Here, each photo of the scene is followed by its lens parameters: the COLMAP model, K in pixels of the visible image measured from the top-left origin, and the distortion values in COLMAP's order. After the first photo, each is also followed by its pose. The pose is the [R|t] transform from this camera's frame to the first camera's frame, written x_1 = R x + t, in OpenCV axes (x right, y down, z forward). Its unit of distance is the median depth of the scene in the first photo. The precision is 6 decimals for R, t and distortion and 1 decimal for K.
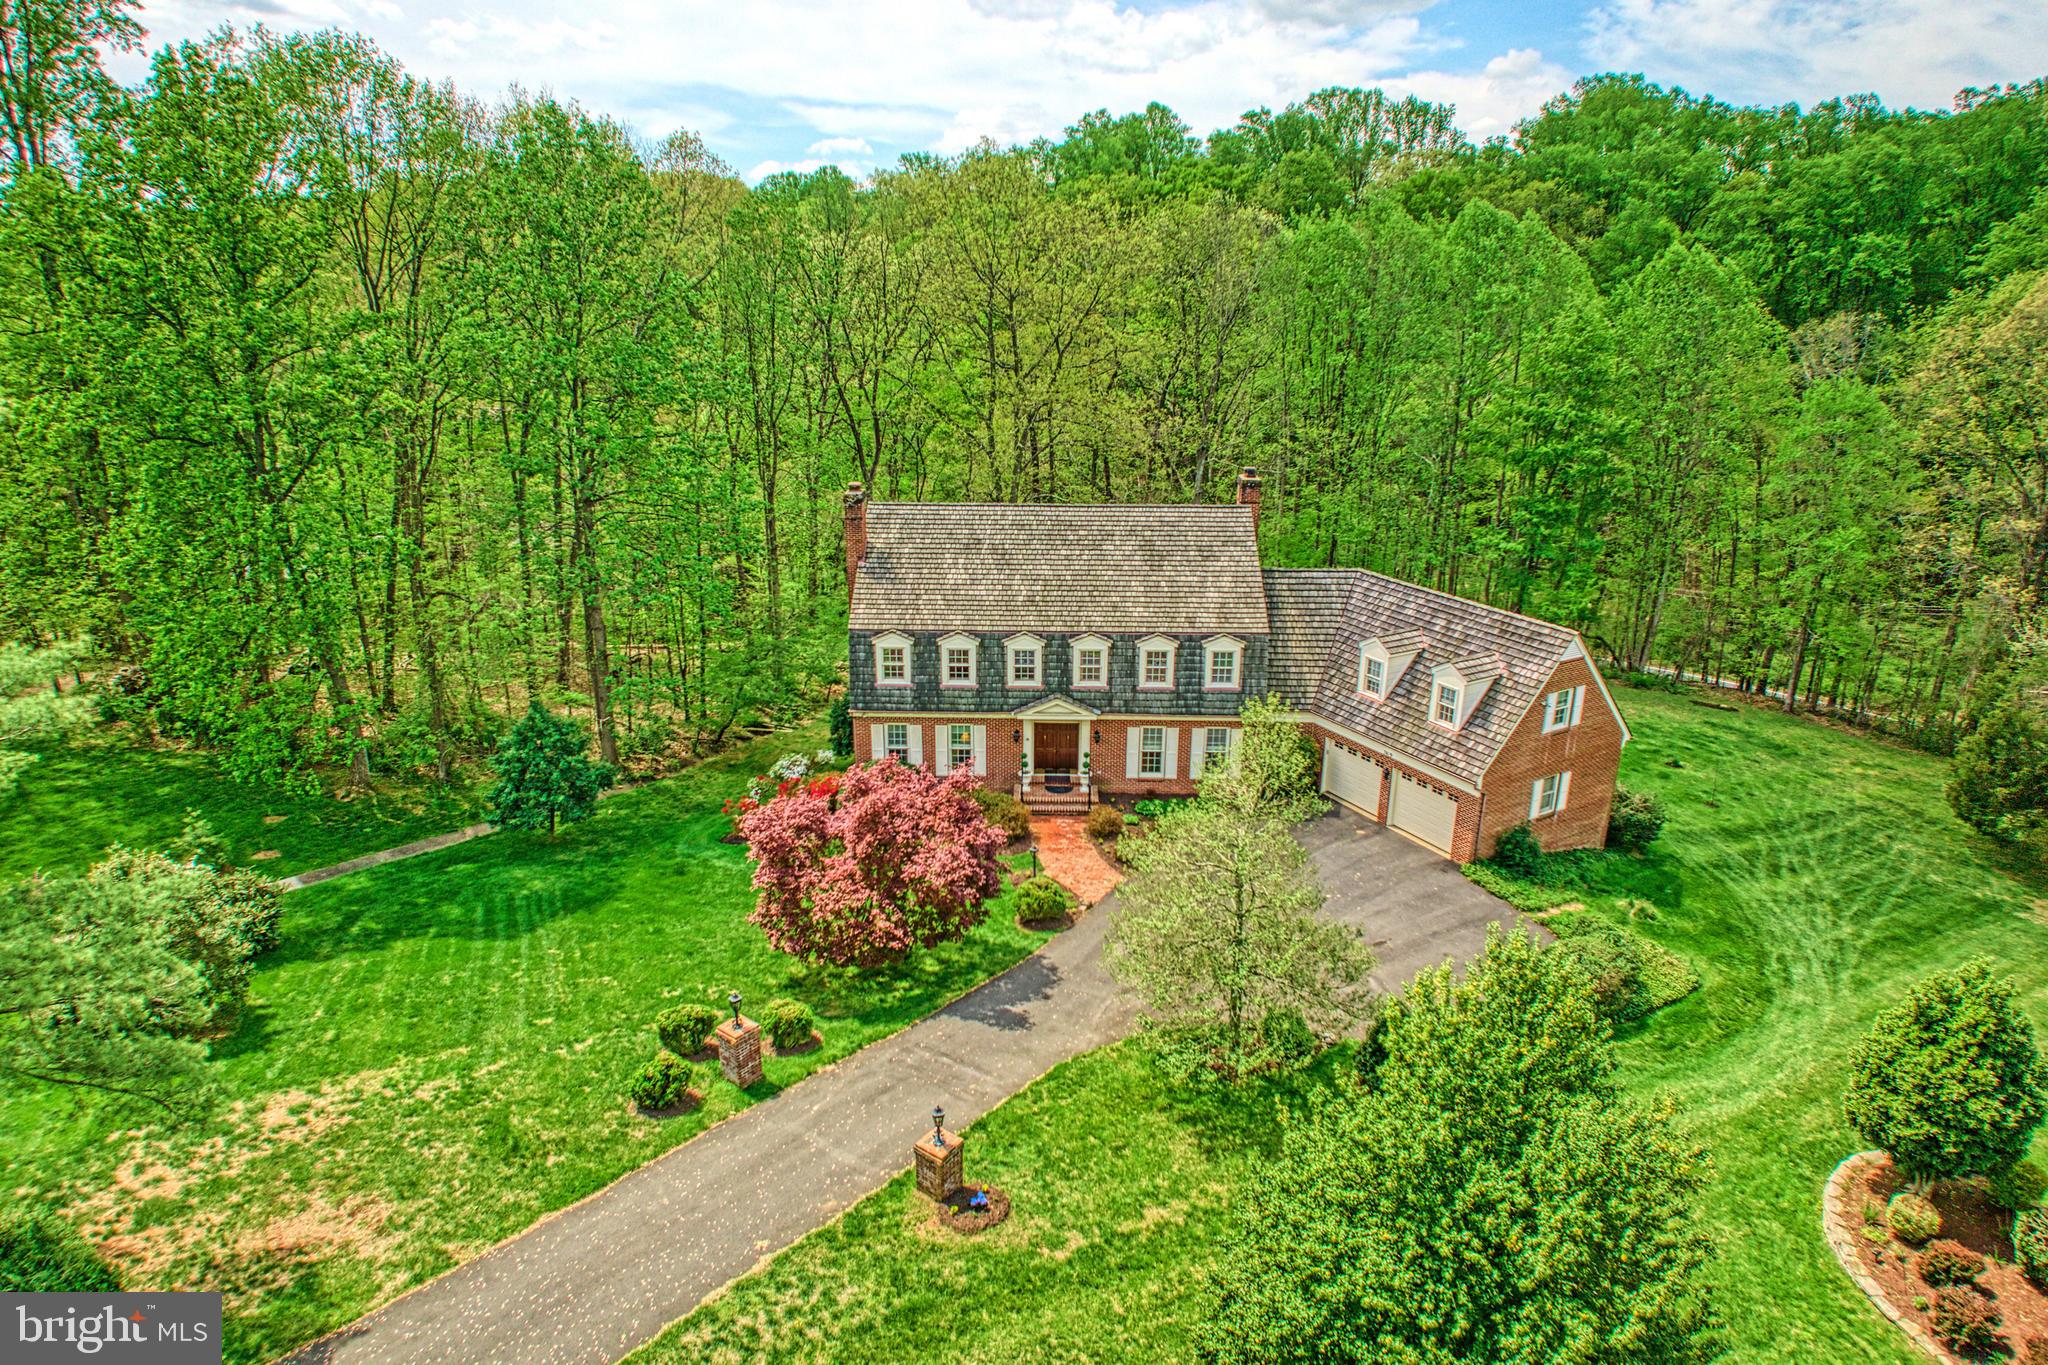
lens RADIAL K [[1183.6, 0, 1026.4], [0, 1183.6, 648.0], [0, 0, 1]] dist [-0.067914, 0.018951]
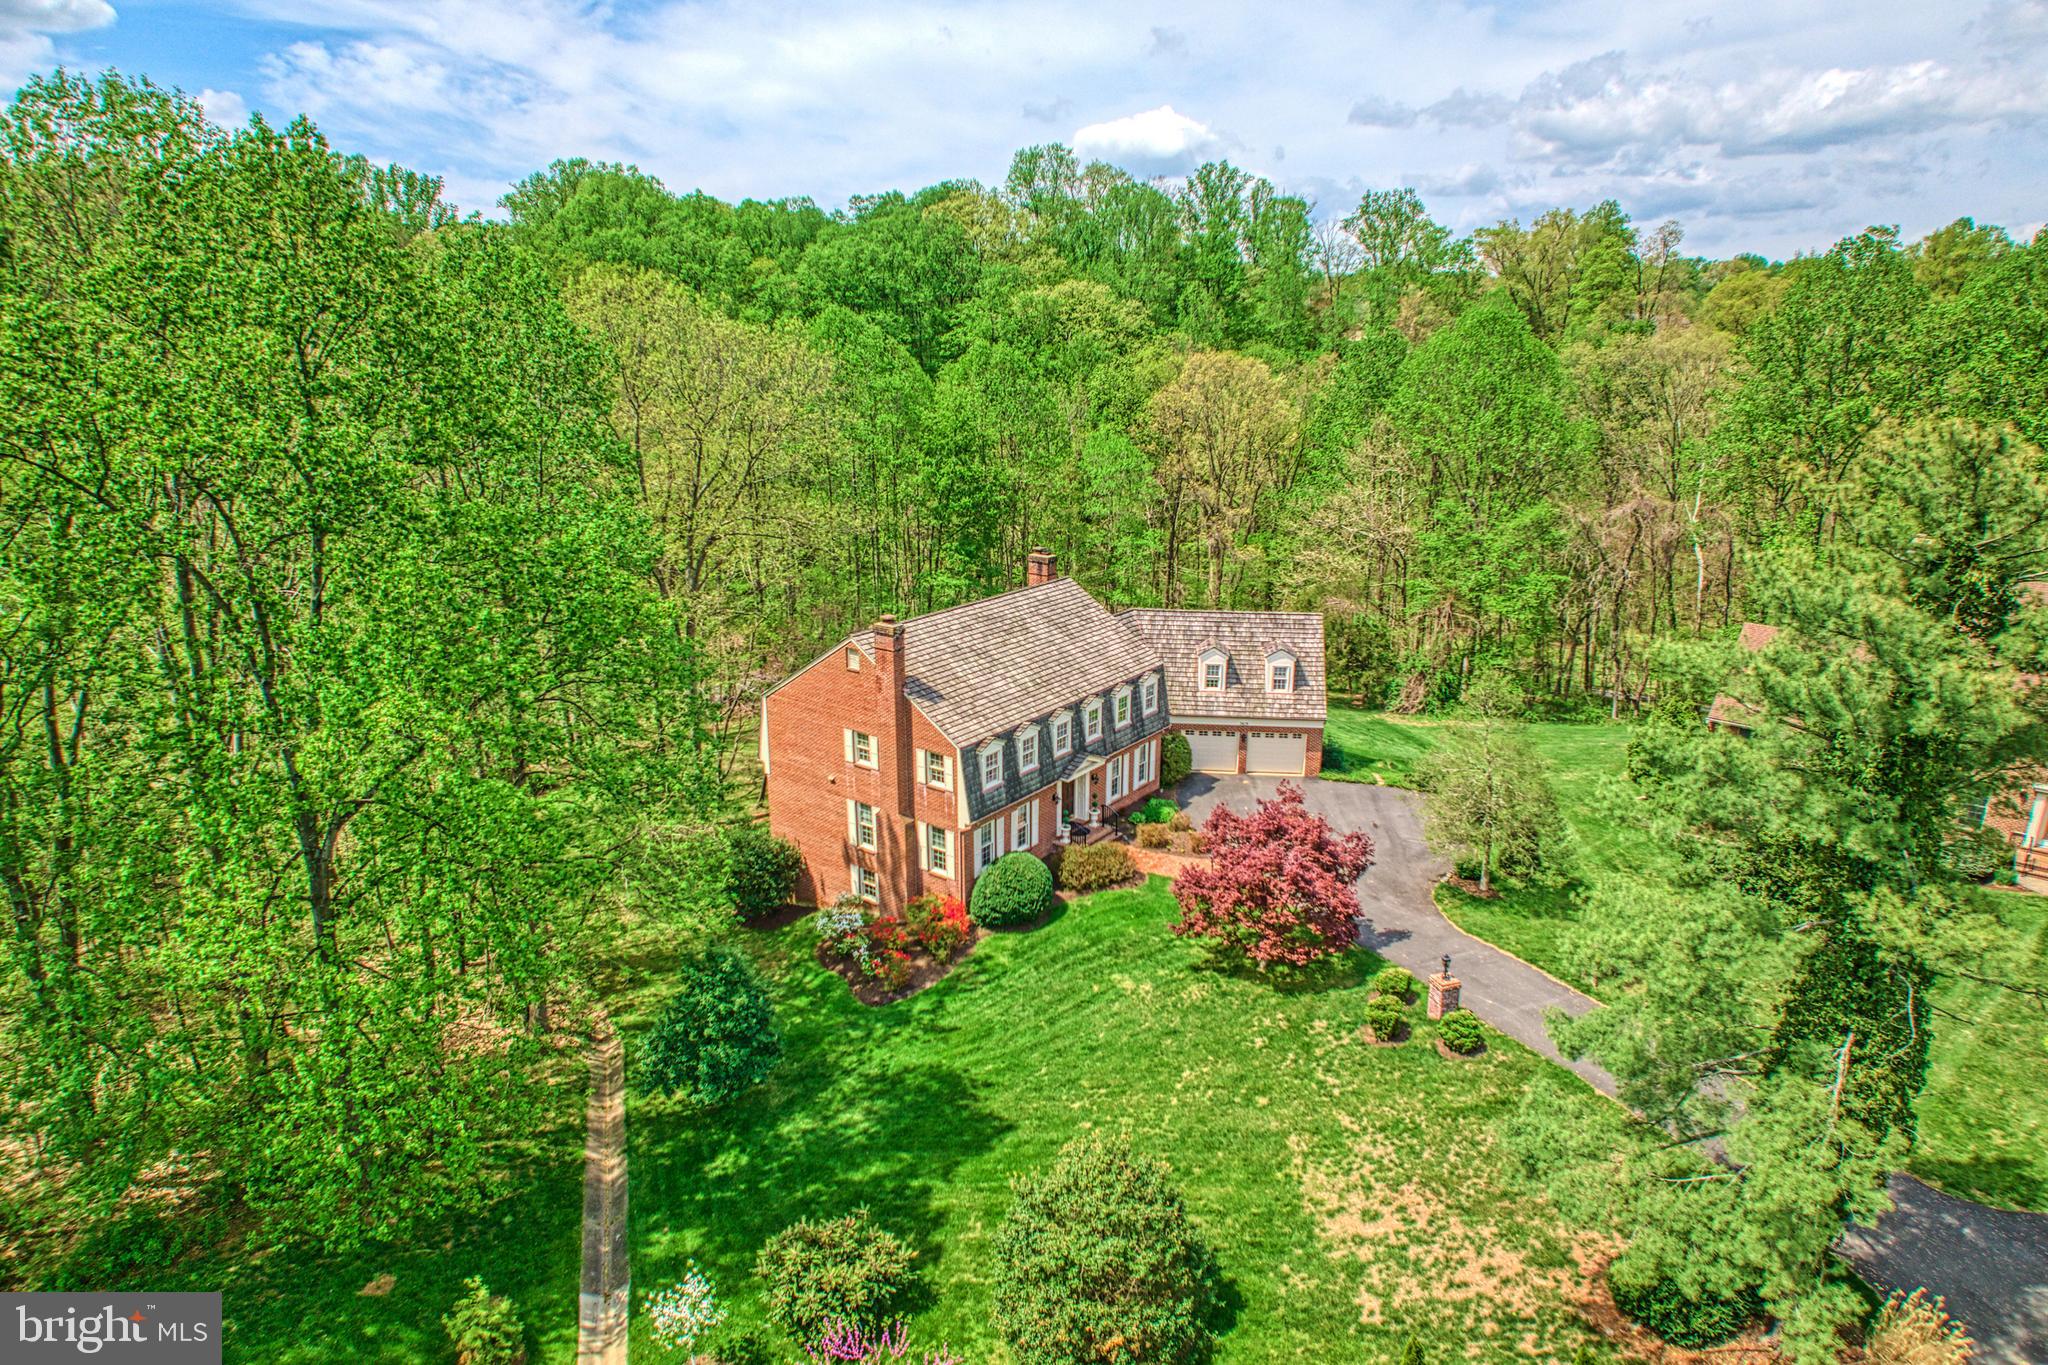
lens RADIAL K [[1183.6, 0, 1026.4], [0, 1183.6, 648.0], [0, 0, 1]] dist [-0.067914, 0.018951]
pose [[0.589368, -0.212632, 0.779380, -0.929003], [0.244656, 0.966415, 0.078650, -0.173459], [-0.769928, 0.144327, 0.621596, 0.281323]]
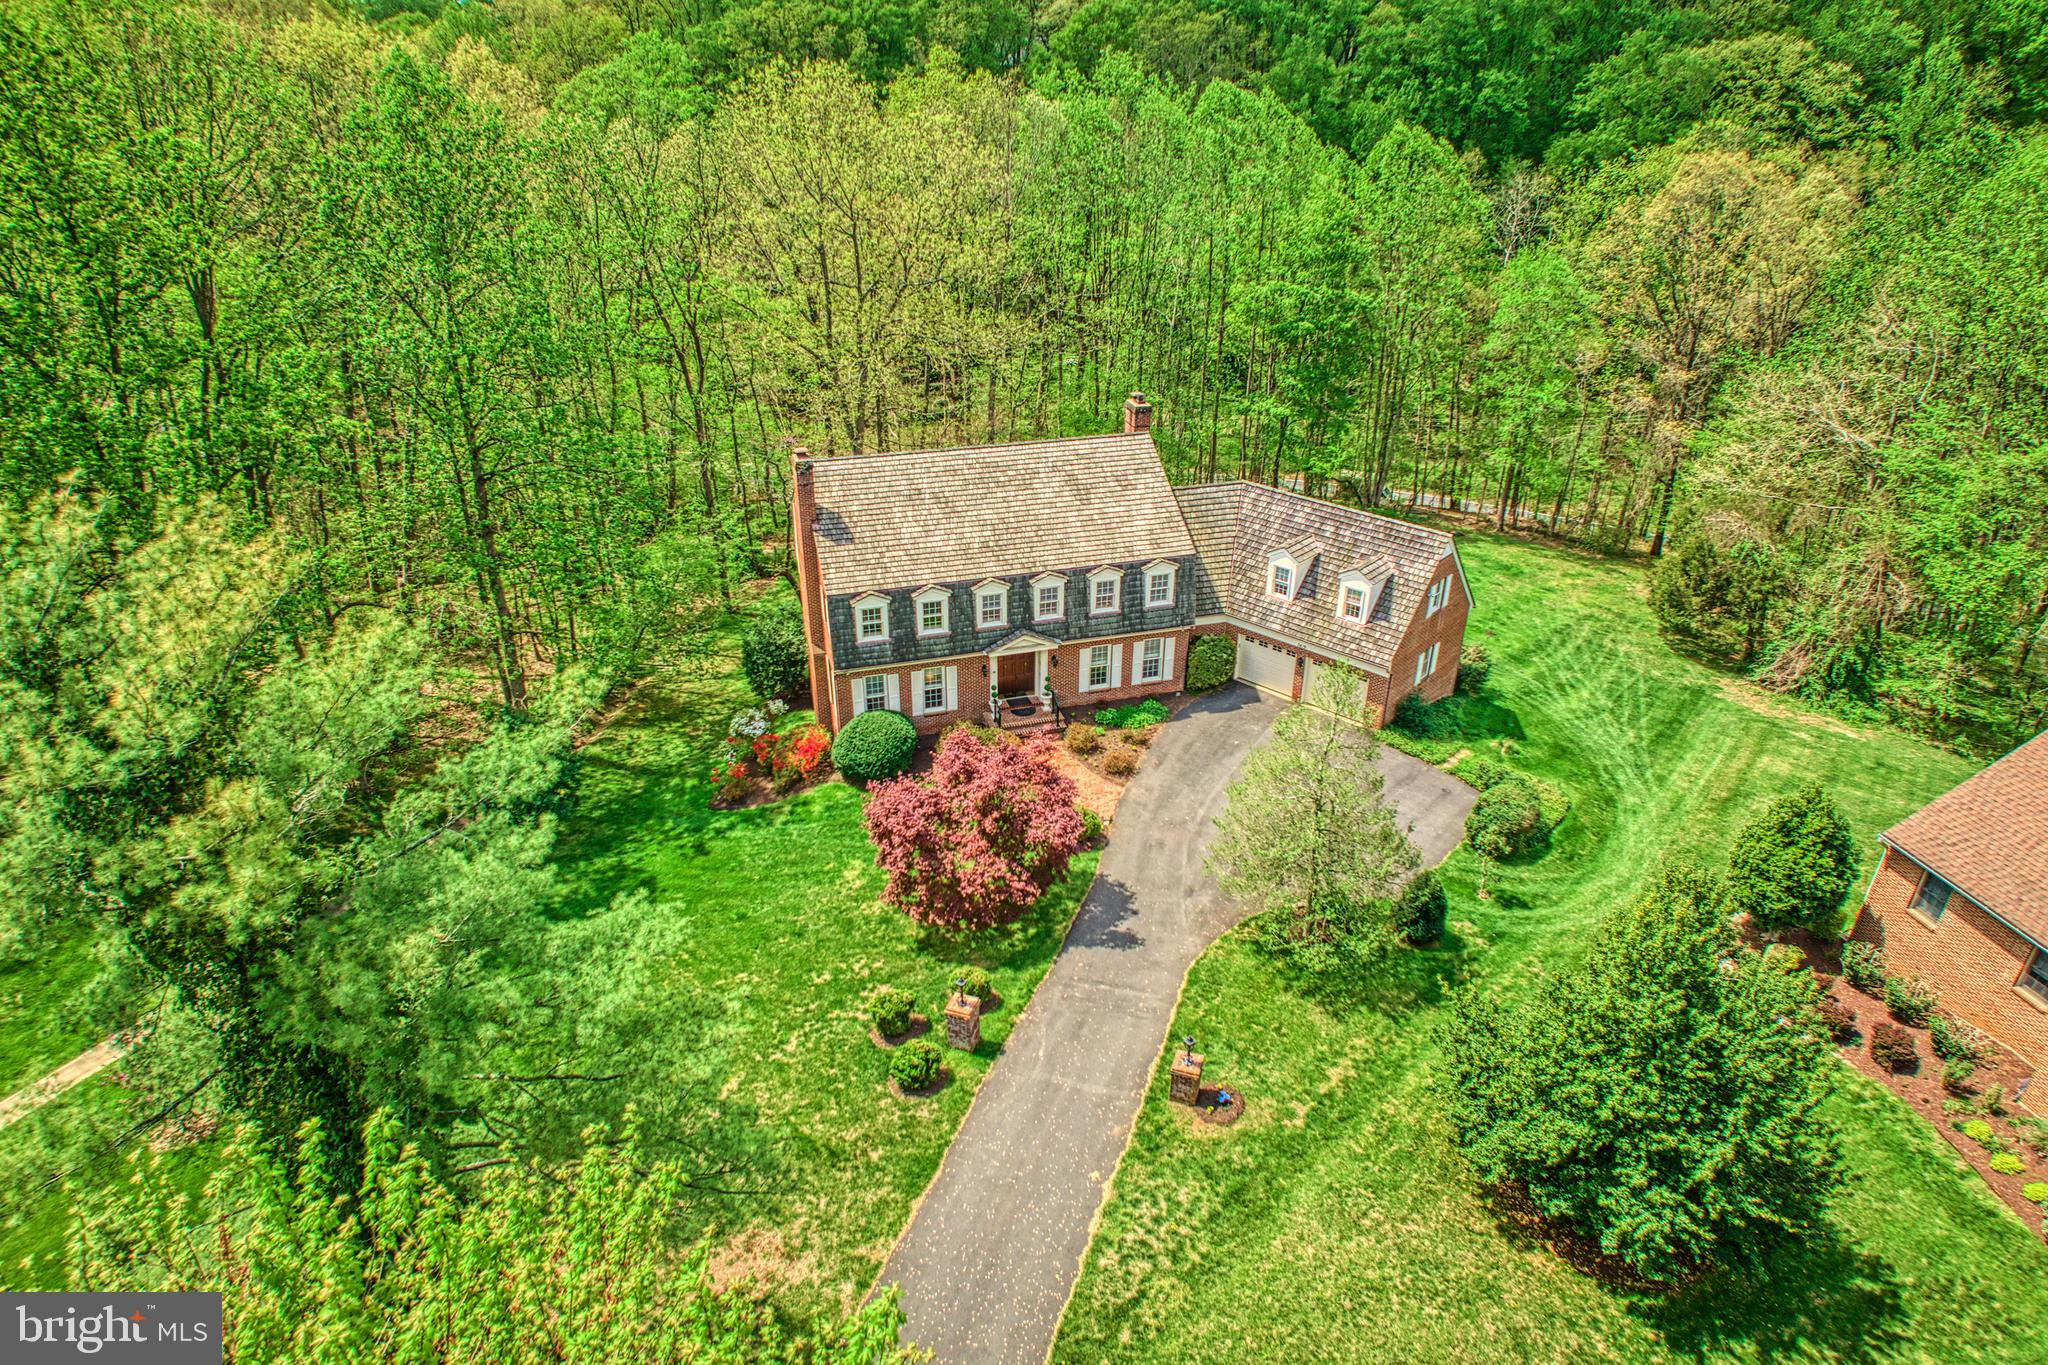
lens RADIAL K [[1183.6, 0, 1026.4], [0, 1183.6, 648.0], [0, 0, 1]] dist [-0.067914, 0.018951]
pose [[0.951707, -0.137409, 0.274541, -0.276976], [0.093181, 0.981347, 0.168155, -0.130514], [-0.292526, -0.134452, 0.946758, -0.048764]]
